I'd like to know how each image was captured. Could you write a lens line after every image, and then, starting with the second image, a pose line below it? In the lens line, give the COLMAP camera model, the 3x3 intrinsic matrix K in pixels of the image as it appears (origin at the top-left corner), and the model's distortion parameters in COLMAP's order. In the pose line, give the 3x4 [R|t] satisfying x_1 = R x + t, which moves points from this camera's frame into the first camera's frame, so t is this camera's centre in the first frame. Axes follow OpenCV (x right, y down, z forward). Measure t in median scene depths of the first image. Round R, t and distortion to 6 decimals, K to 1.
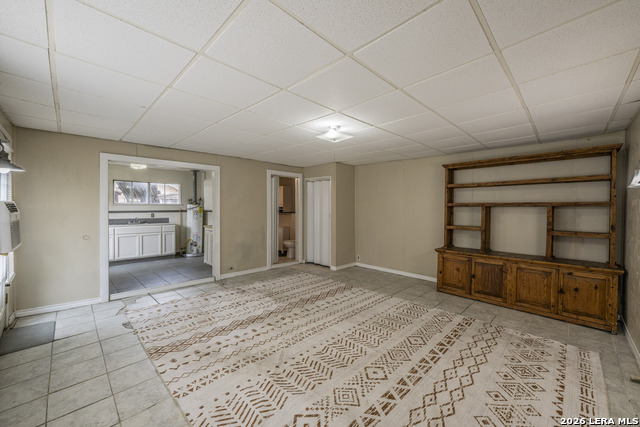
lens RADIAL K [[254.0, 0, 321.0], [0, 254.0, 208.8], [0, 0, 1]] dist [-0.000557, -0.000054]
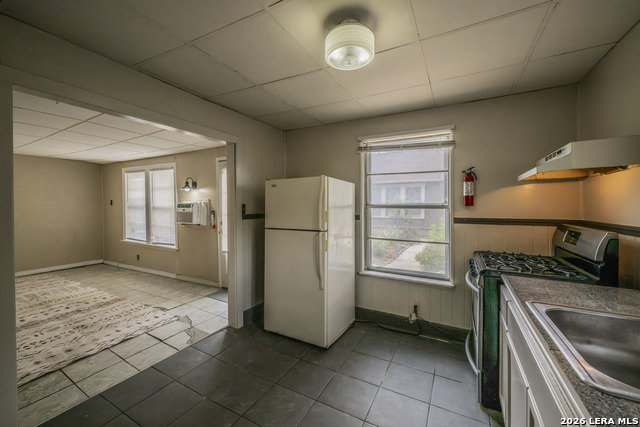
lens RADIAL K [[254.0, 0, 321.0], [0, 254.0, 208.8], [0, 0, 1]] dist [-0.000557, -0.000054]
pose [[-0.959723, 0.001768, -0.280943, -1.048003], [-0.005075, 0.999708, 0.023627, -0.024709], [0.280903, 0.024101, -0.959433, 2.118098]]
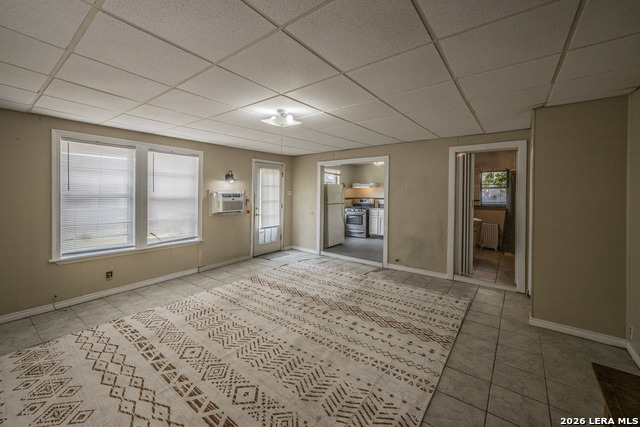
lens RADIAL K [[261.8, 0, 320.4], [0, 261.8, 194.0], [0, 0, 1]] dist [-0.000275, 0.000023]
pose [[0.132061, 0.002694, -0.991238, 0.919659], [-0.009786, 0.999951, 0.001414, -0.021722], [0.991193, 0.009513, 0.132080, 0.919405]]
